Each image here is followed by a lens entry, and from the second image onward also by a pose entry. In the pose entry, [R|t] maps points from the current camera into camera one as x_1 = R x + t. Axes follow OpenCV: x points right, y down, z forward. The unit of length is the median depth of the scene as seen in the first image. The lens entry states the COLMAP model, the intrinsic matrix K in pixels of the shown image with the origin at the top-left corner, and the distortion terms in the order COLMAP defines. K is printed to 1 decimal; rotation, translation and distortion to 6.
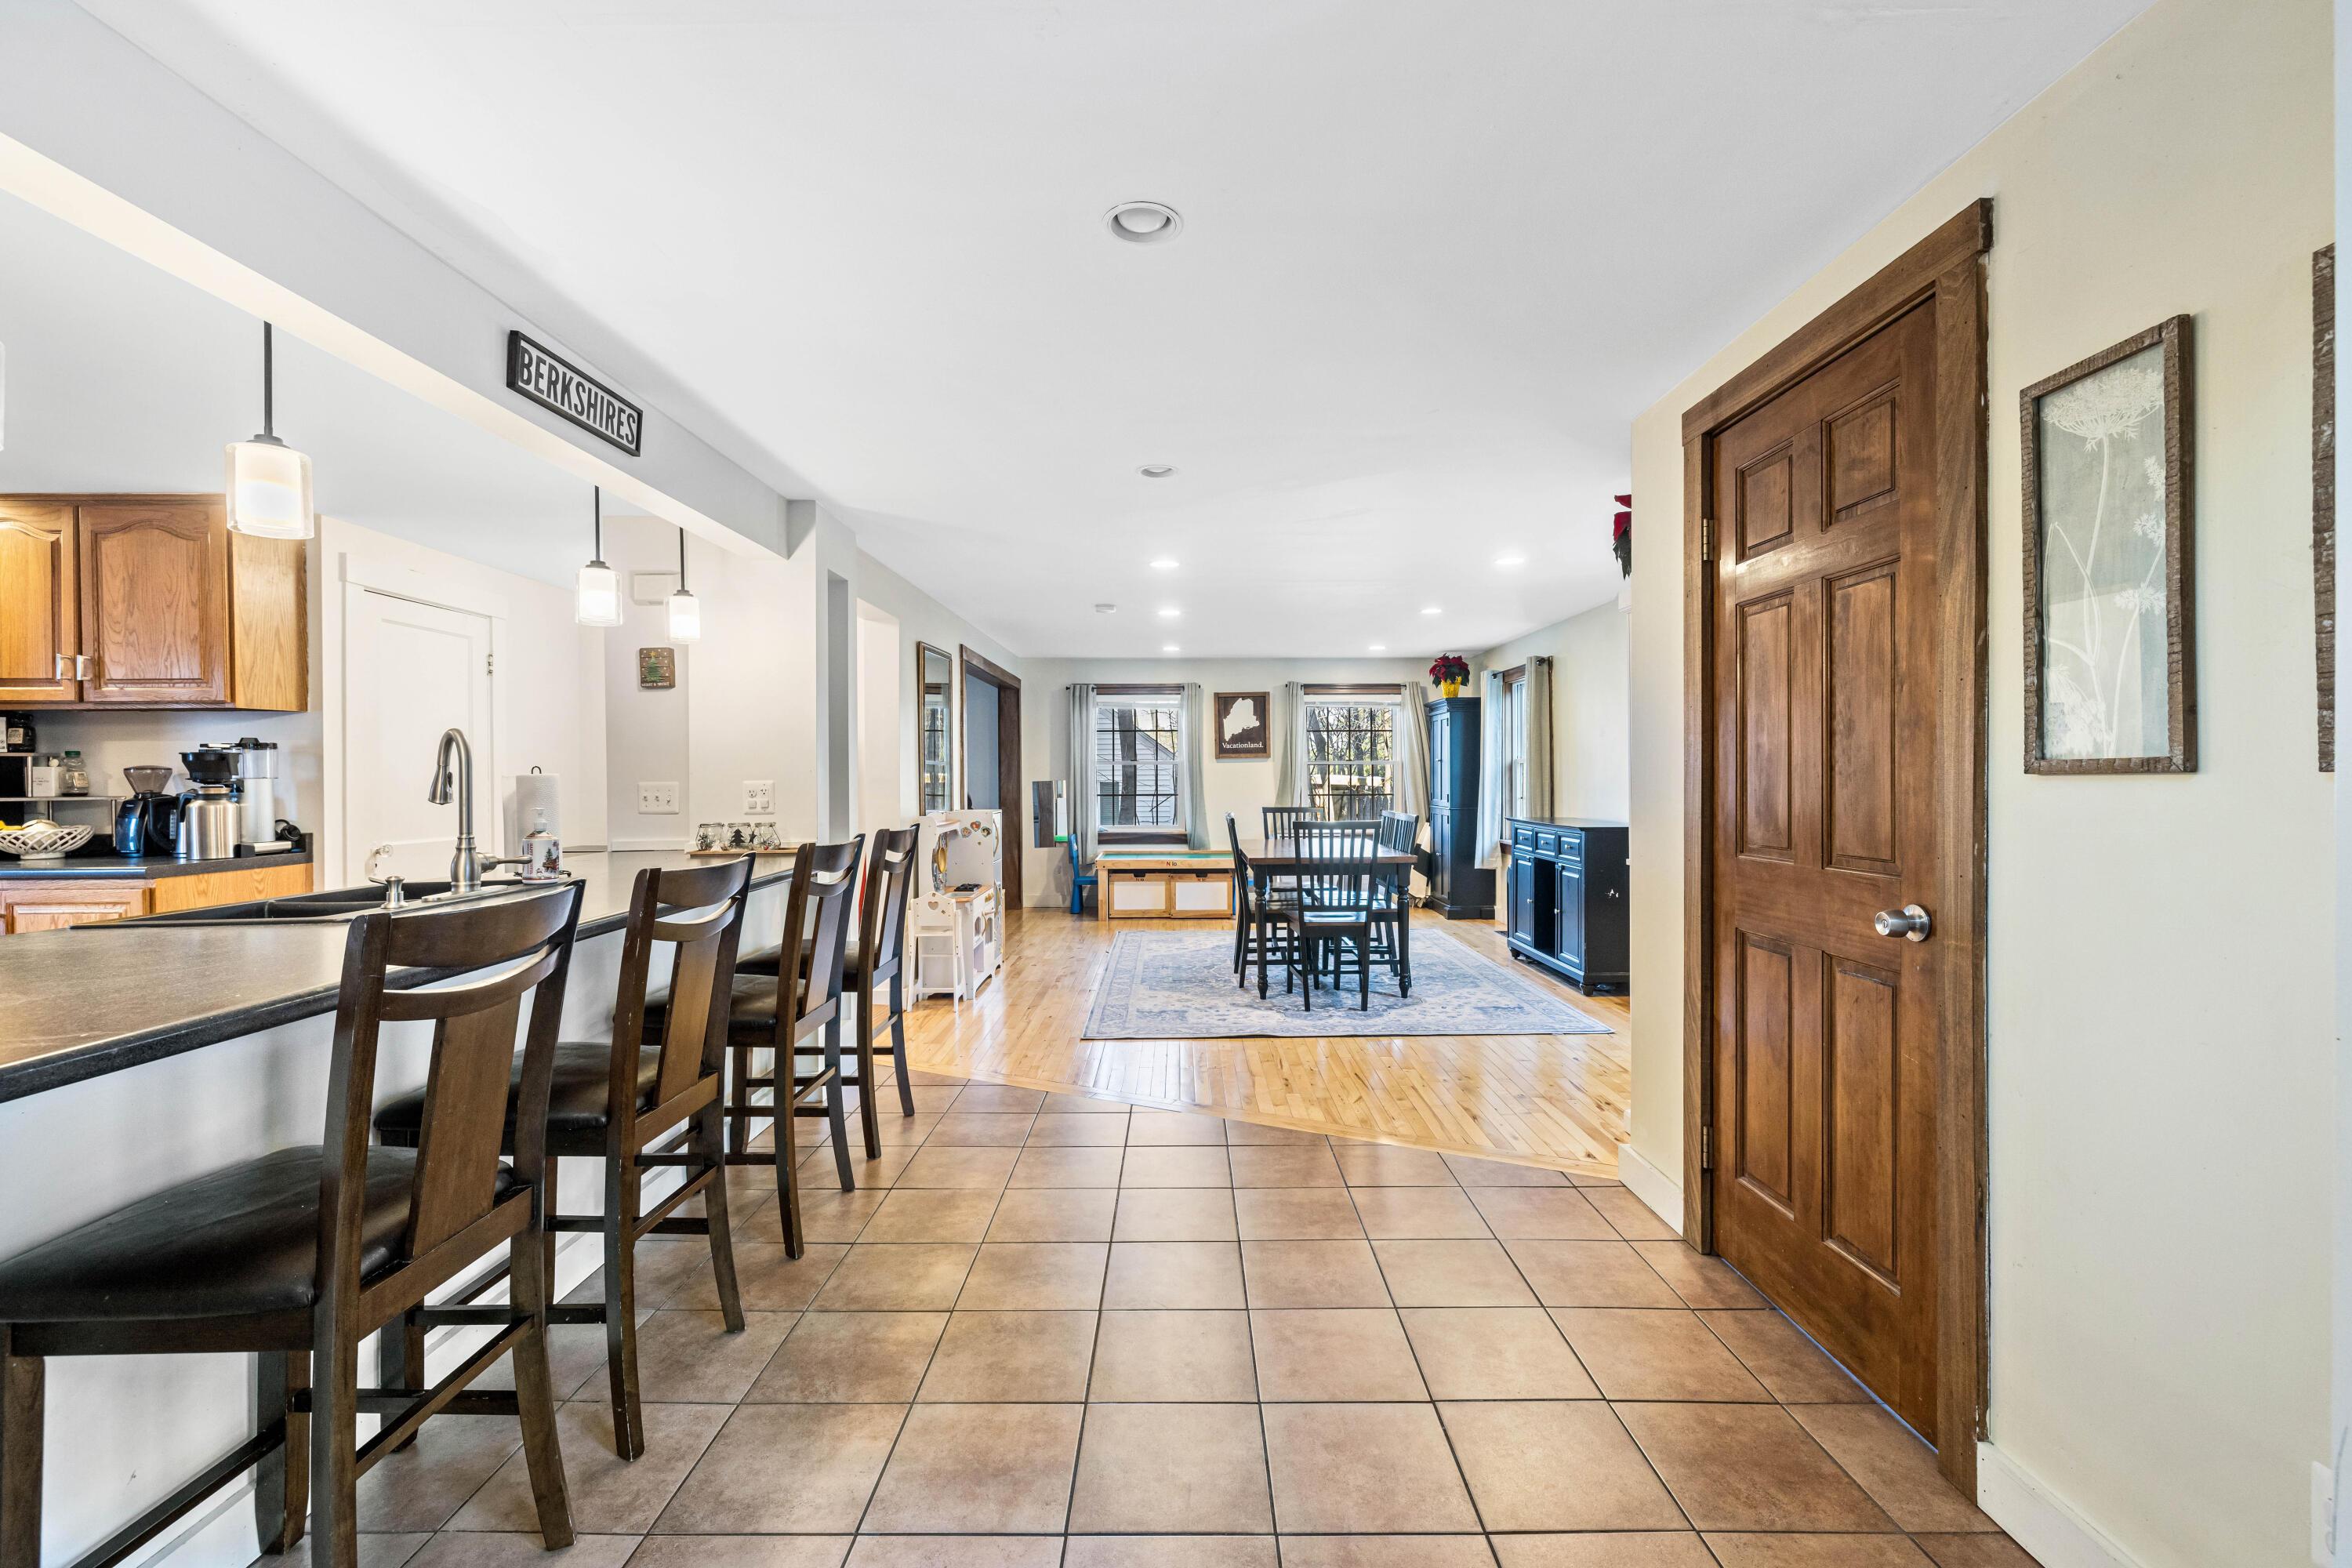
lens RADIAL K [[992.0, 0, 1171.0], [0, 992.0, 779.9], [0, 0, 1]] dist [-0.002179, 0.000704]
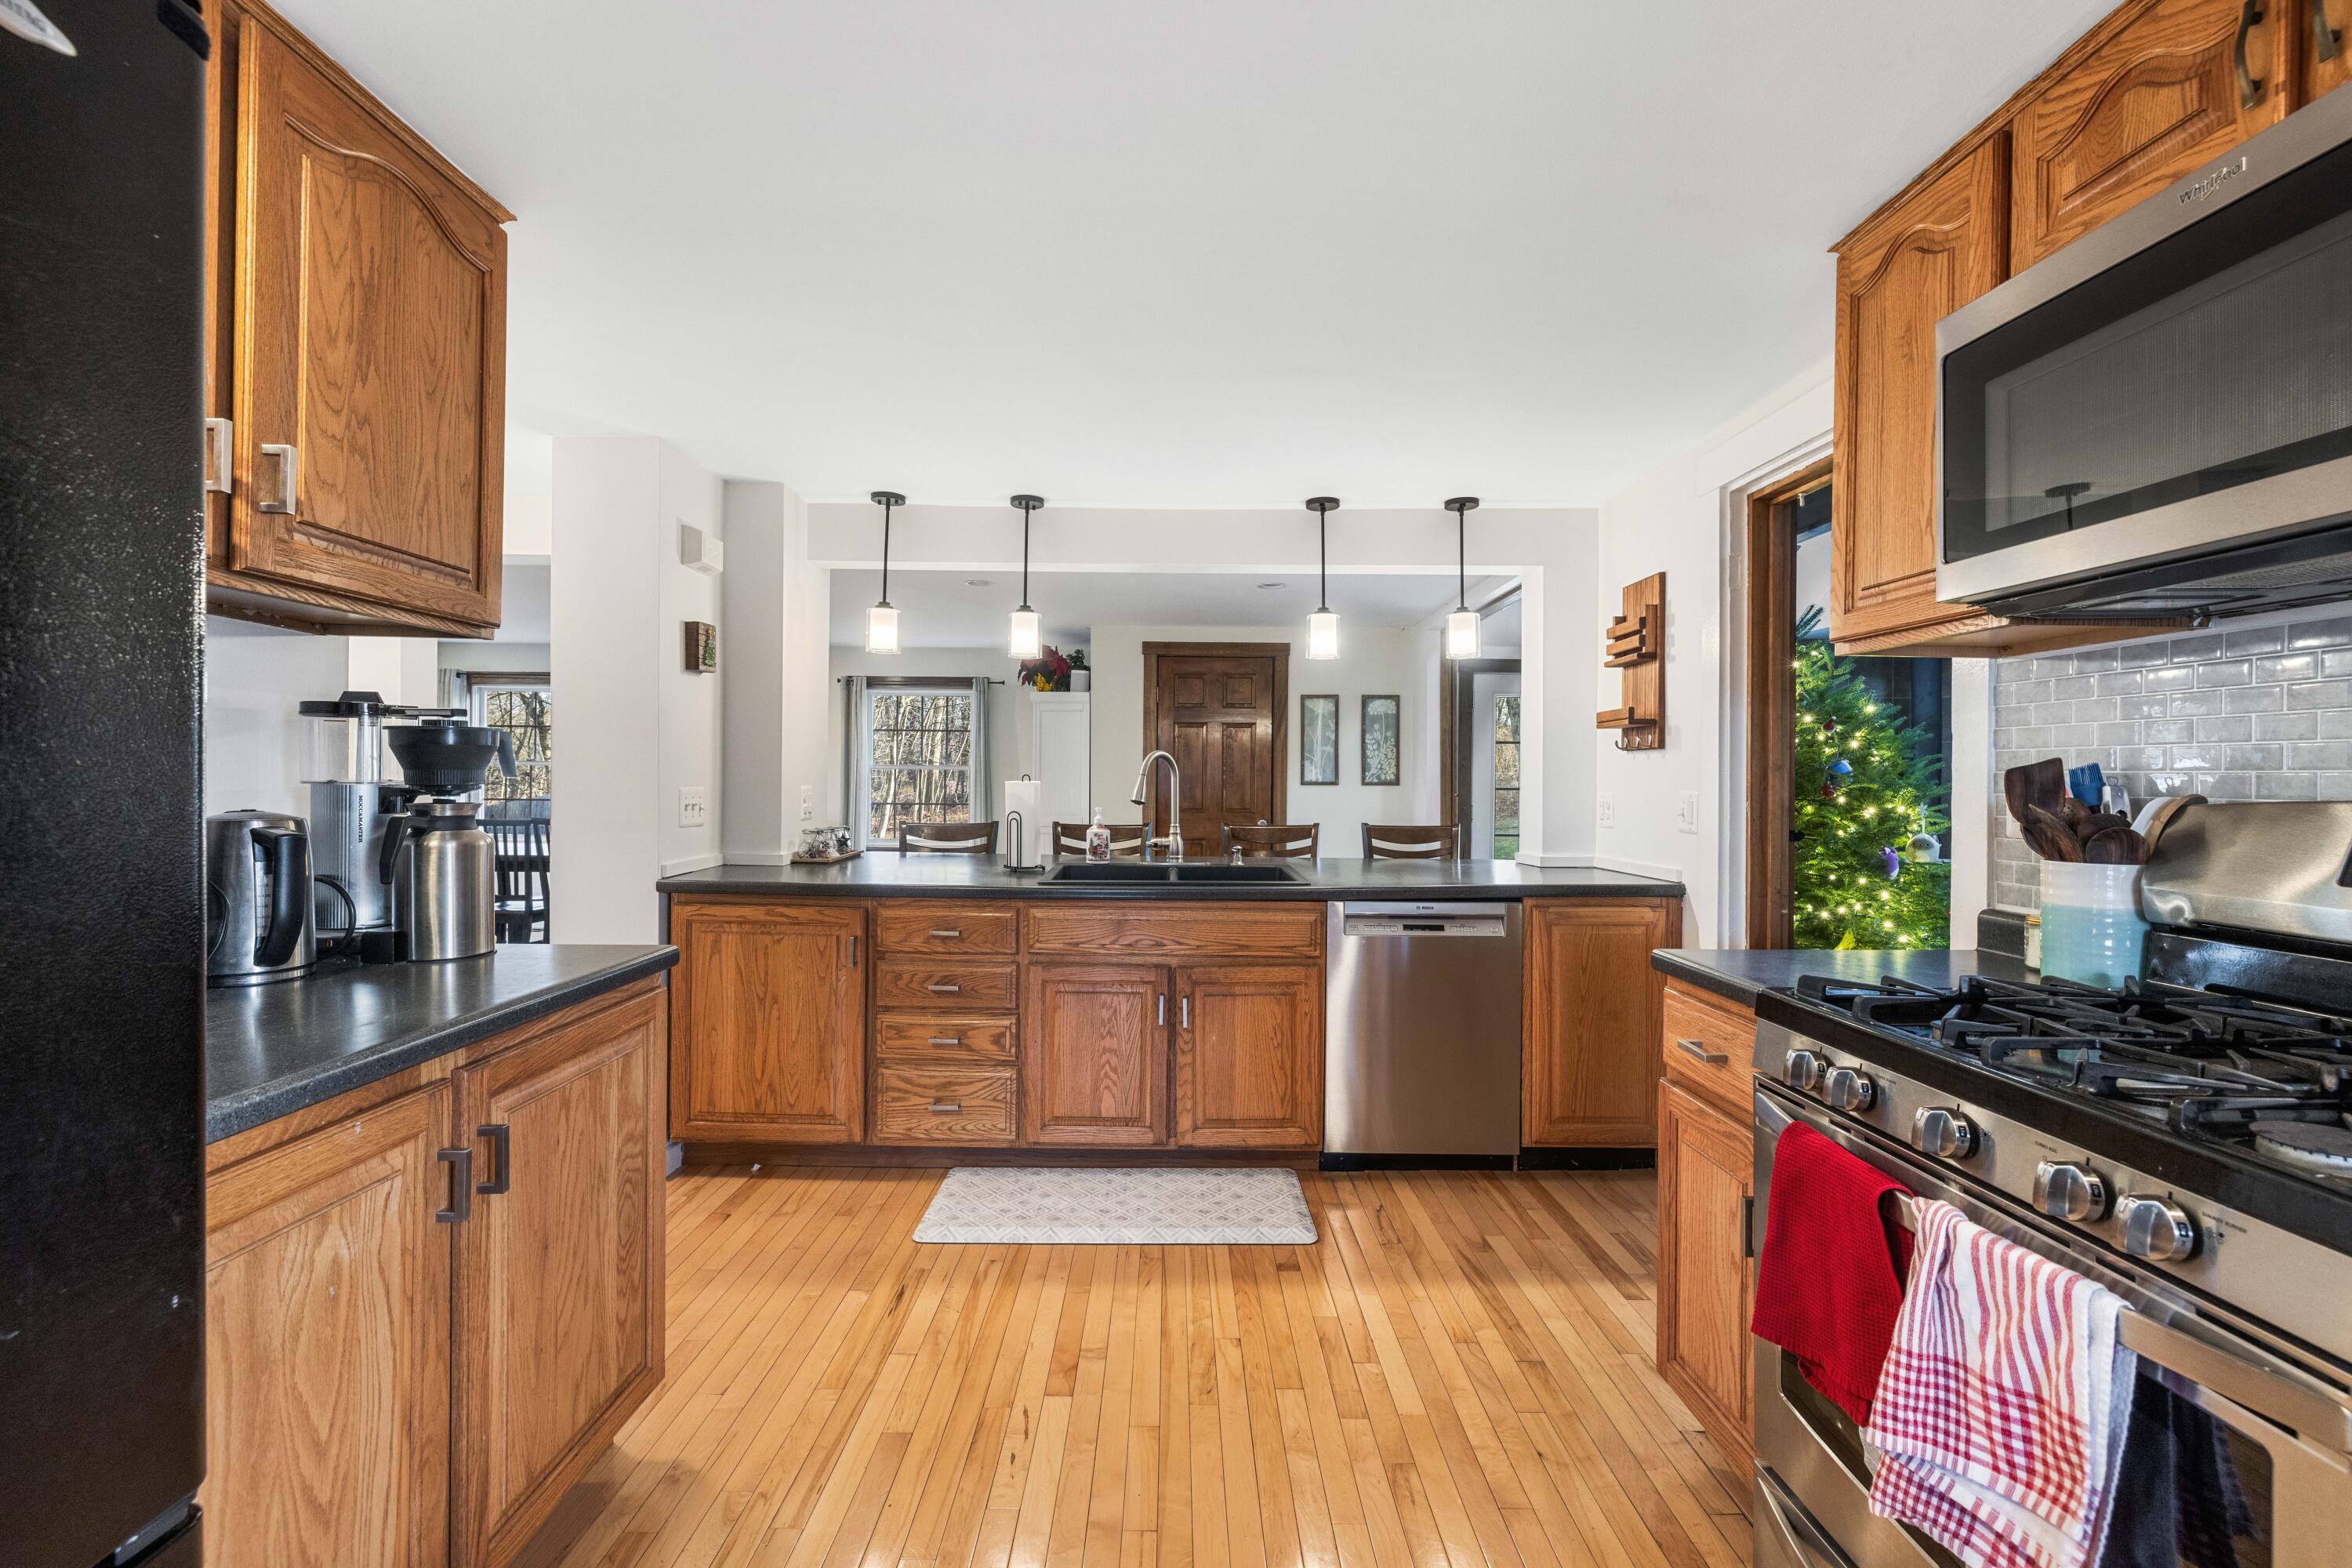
lens RADIAL K [[992.0, 0, 1168.2], [0, 992.0, 783.8], [0, 0, 1]] dist [-0.002179, 0.000704]
pose [[0.003231, 0.000396, 0.999995, -0.931052], [-0.004616, 0.999989, -0.000381, -0.001560], [-0.999984, -0.004615, 0.003233, 0.426899]]
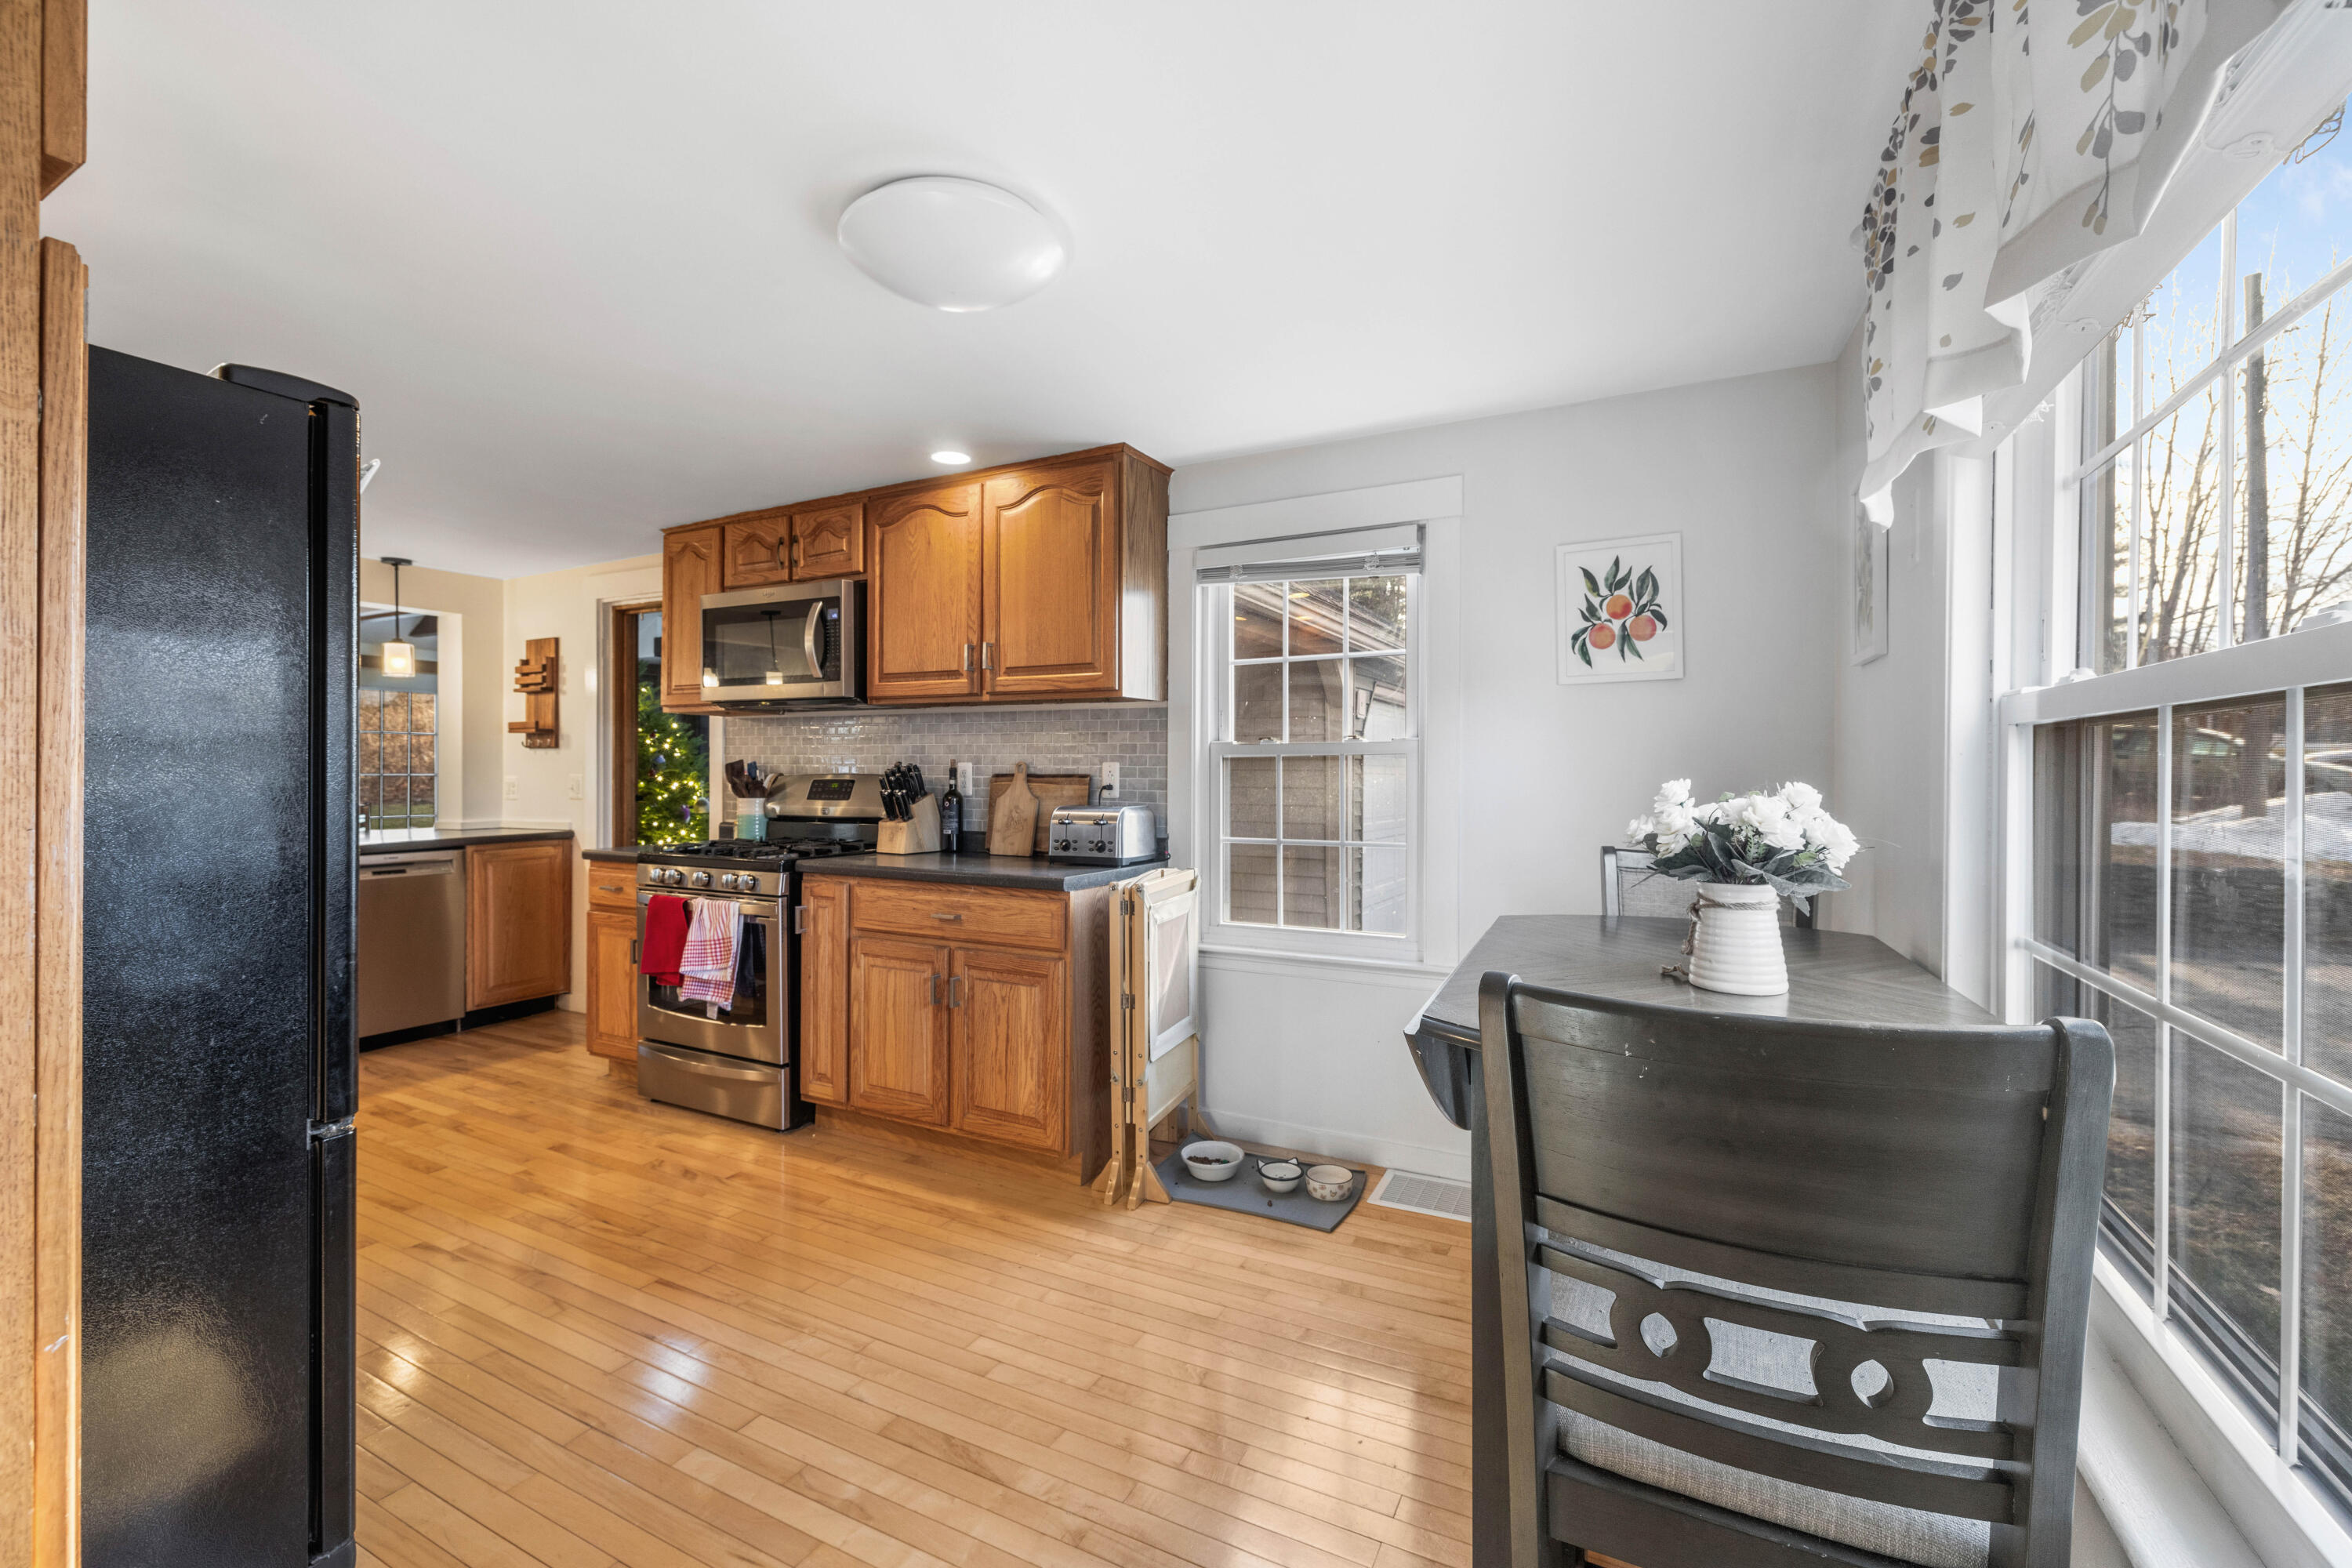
lens RADIAL K [[992.0, 0, 1173.7], [0, 992.0, 767.8], [0, 0, 1]] dist [-0.002179, 0.000704]
pose [[-0.883853, 0.003764, 0.467750, -1.282477], [0.002306, 0.999991, -0.003691, -0.000298], [-0.467760, -0.002184, -0.883853, 0.681215]]
